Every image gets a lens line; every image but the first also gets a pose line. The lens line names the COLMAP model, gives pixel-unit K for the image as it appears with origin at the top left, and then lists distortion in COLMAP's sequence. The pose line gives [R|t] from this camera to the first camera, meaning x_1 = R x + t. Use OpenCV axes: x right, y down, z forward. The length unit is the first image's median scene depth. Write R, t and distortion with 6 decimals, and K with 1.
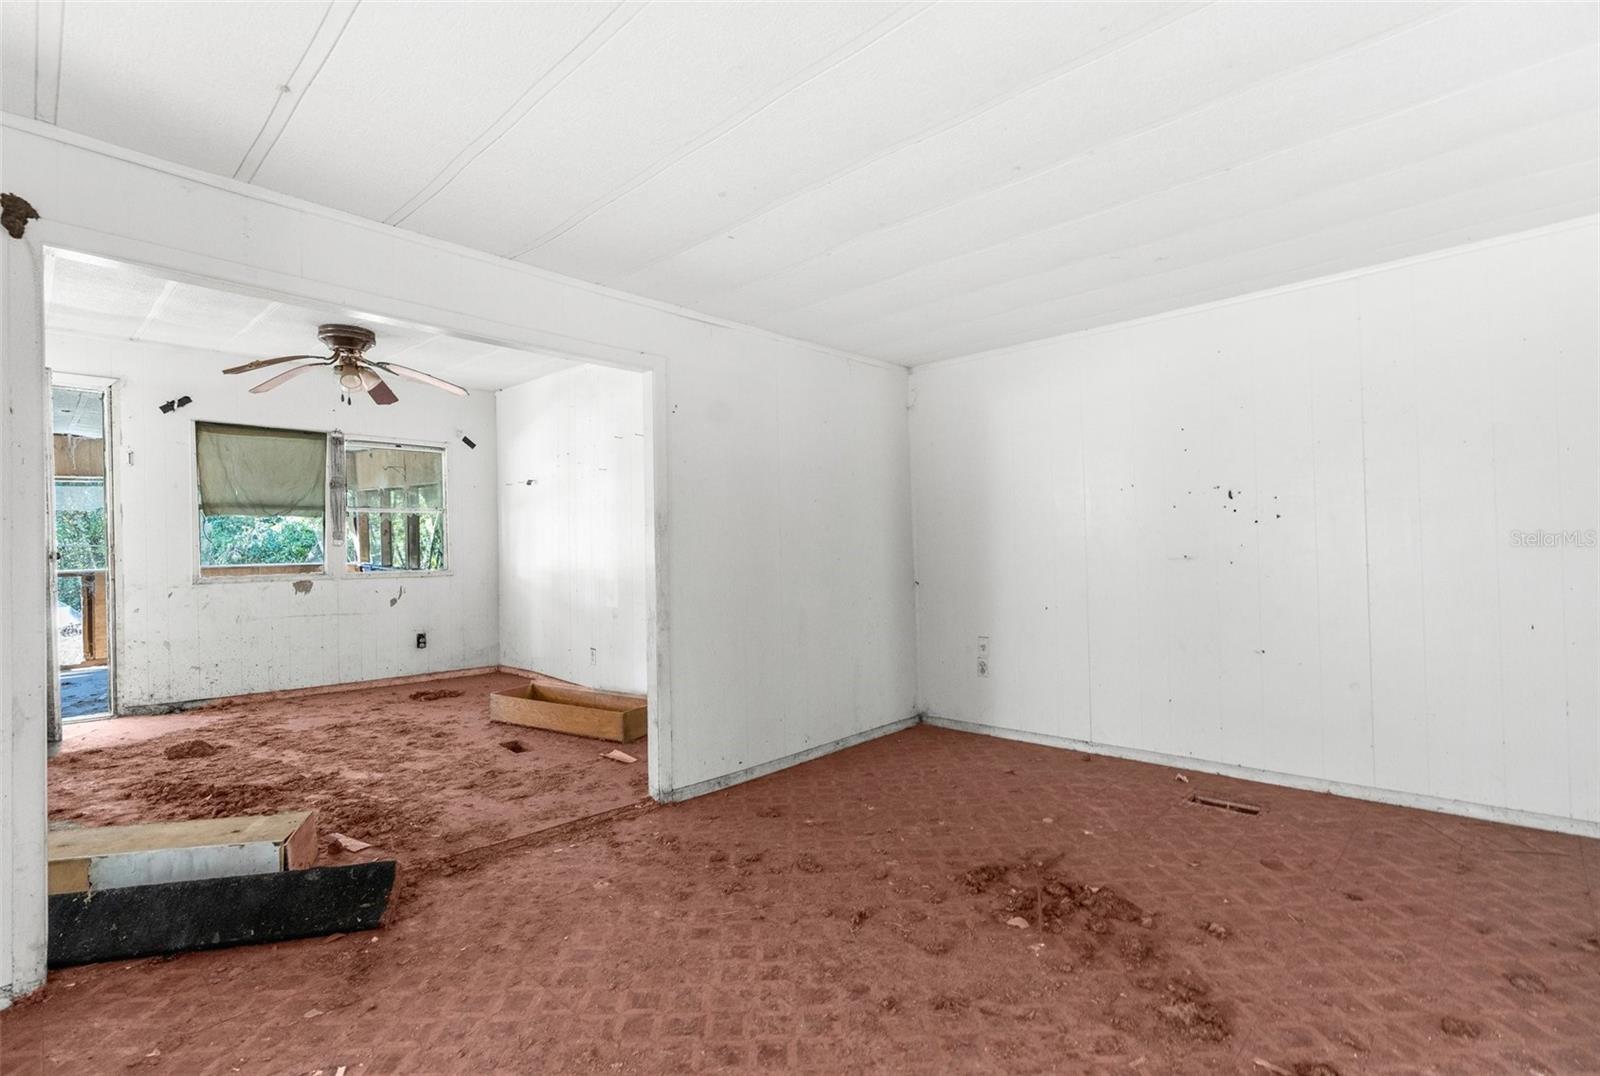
lens RADIAL K [[725.7, 0, 797.9], [0, 725.7, 541.2], [0, 0, 1]] dist [-0.011646, 0.000567]
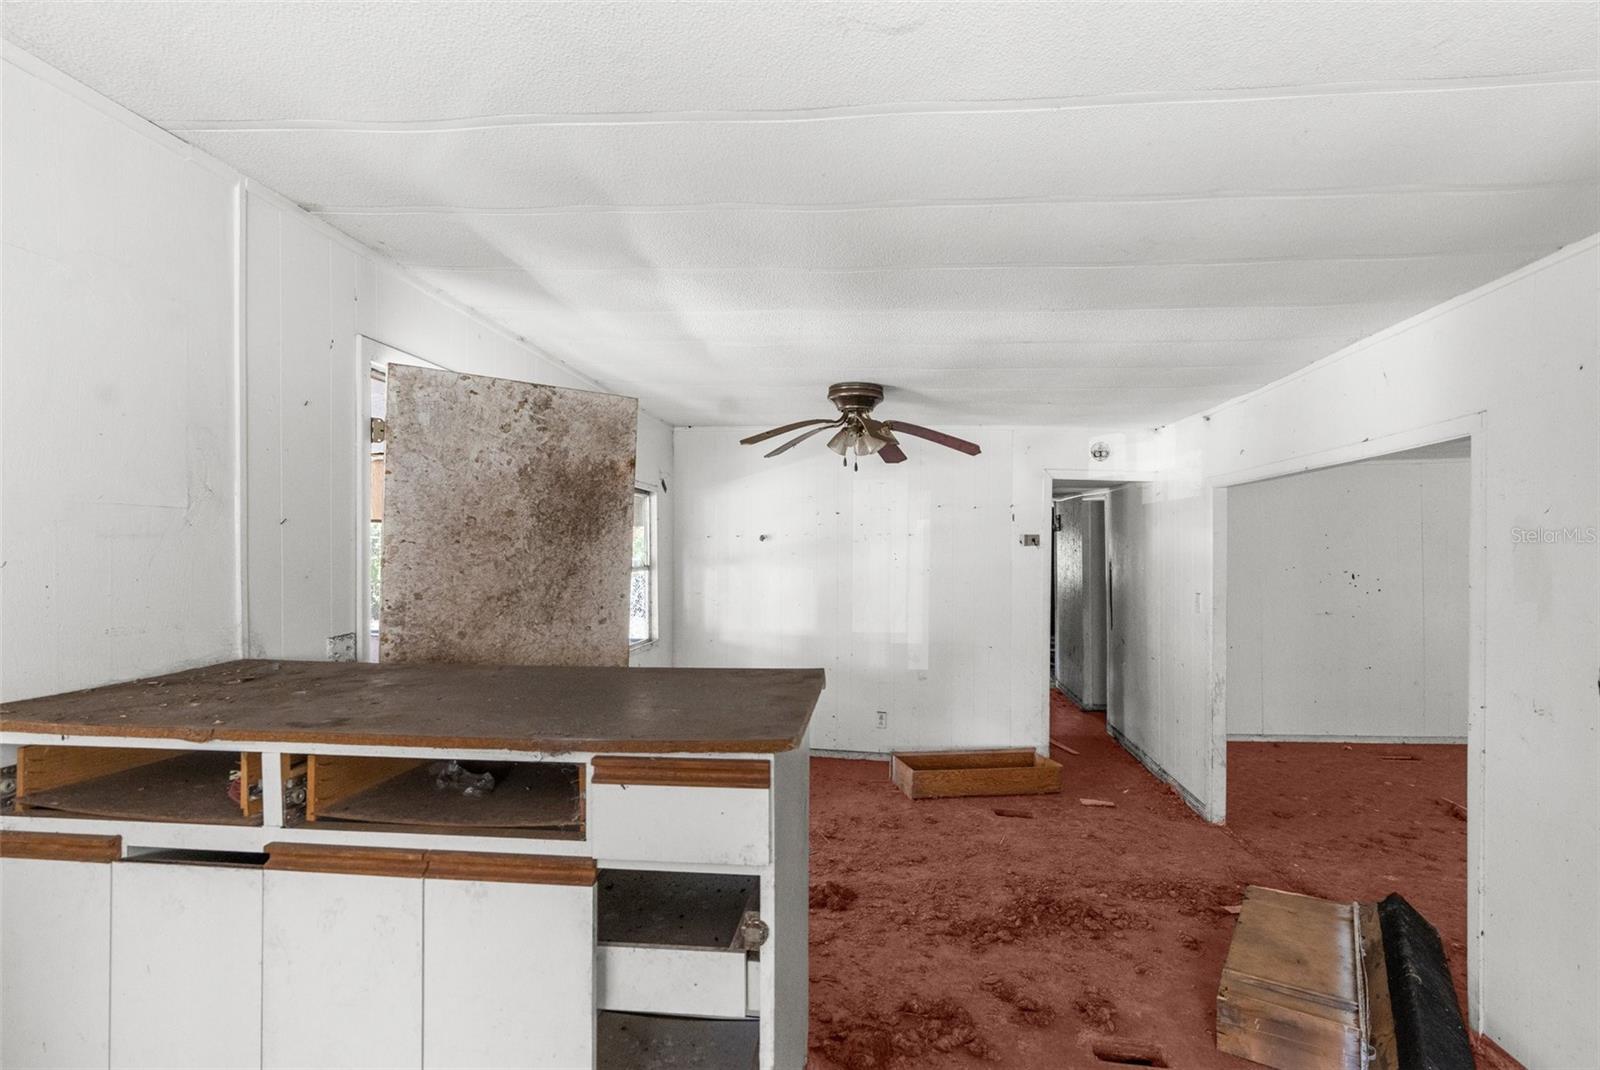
lens RADIAL K [[747.9, 0, 806.0], [0, 747.9, 543.6], [0, 0, 1]] dist [-0.001437, 0.000007]
pose [[0.807235, 0.012600, 0.590096, -1.121860], [-0.011726, 0.999917, -0.005310, -0.088652], [-0.590114, -0.002633, 0.807316, 0.263420]]
